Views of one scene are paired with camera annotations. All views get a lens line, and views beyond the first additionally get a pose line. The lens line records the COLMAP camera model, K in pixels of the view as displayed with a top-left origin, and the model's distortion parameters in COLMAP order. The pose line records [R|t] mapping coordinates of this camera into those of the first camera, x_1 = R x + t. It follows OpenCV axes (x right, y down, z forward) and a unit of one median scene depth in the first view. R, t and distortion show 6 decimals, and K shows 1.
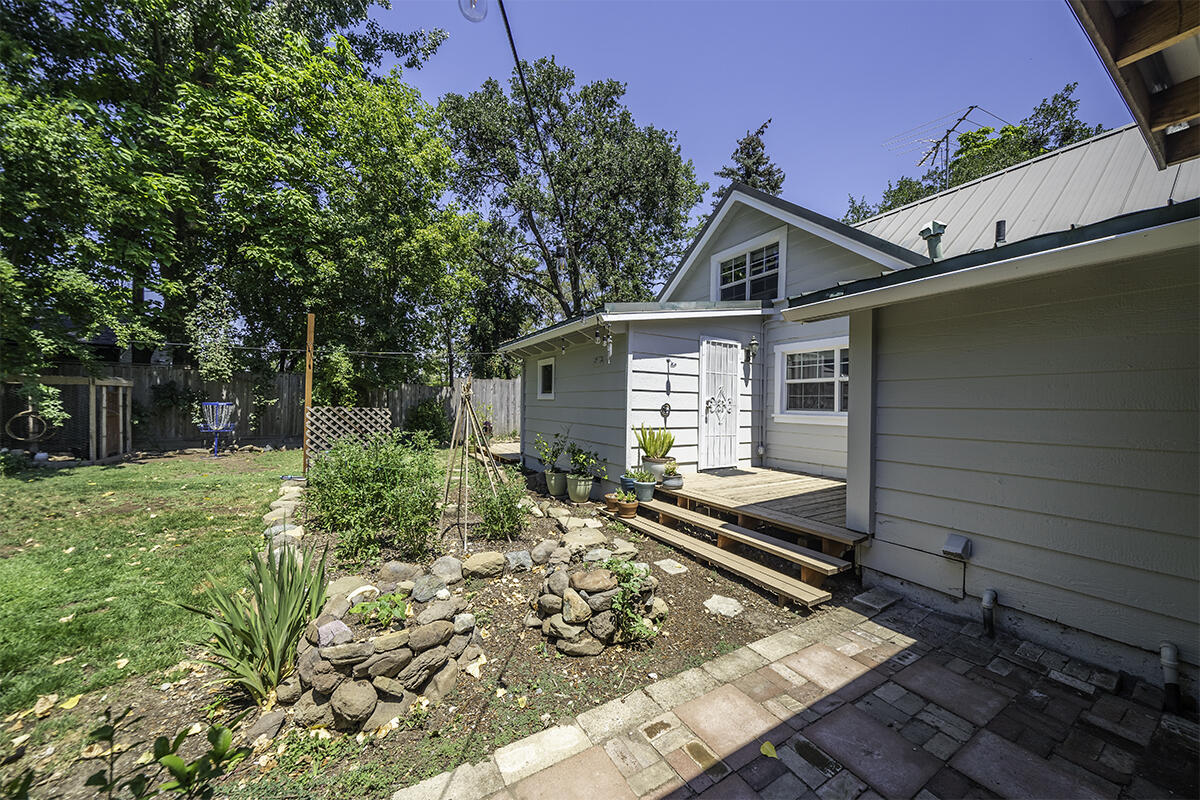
lens RADIAL K [[418.3, 0, 604.5], [0, 418.3, 402.5], [0, 0, 1]] dist [0.001523, -0.000044]
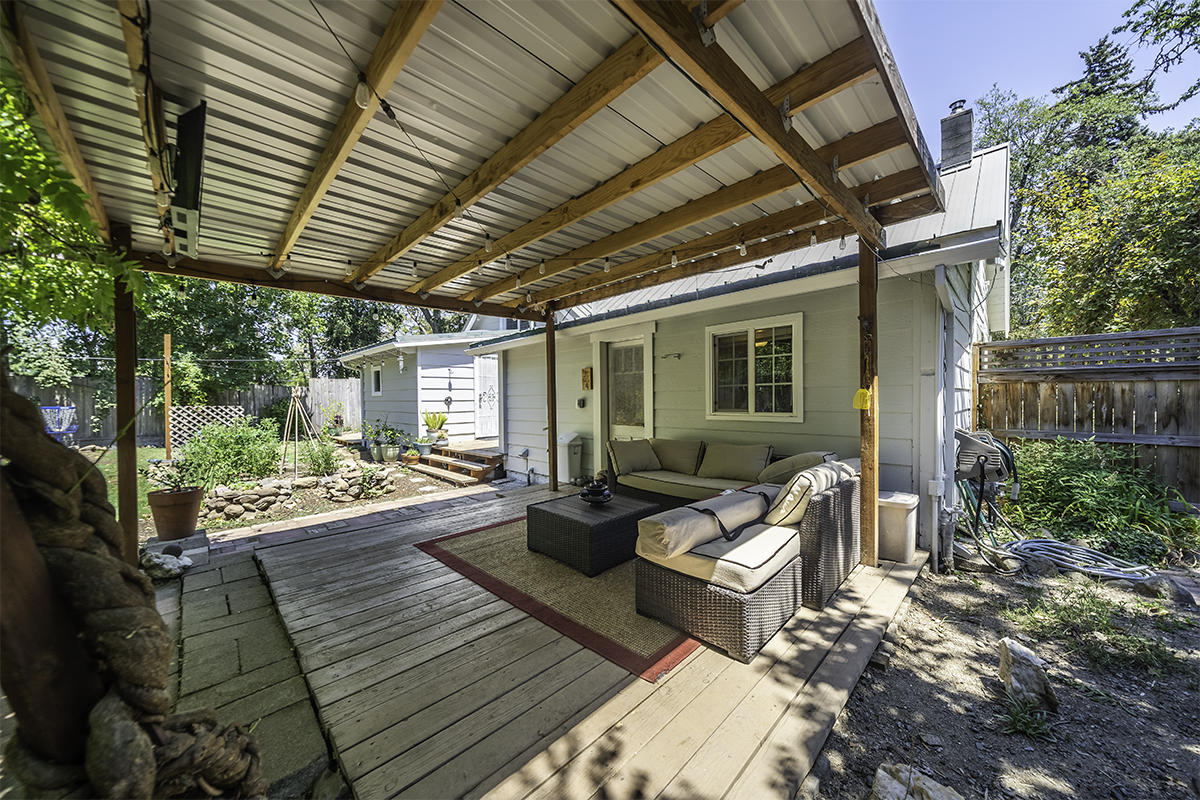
lens RADIAL K [[418.3, 0, 604.5], [0, 418.3, 402.5], [0, 0, 1]] dist [0.001523, -0.000044]
pose [[0.970336, -0.030682, 0.239807, 0.360321], [0.026648, 0.999444, 0.020045, 0.009147], [-0.240289, -0.013059, 0.970614, -0.721235]]
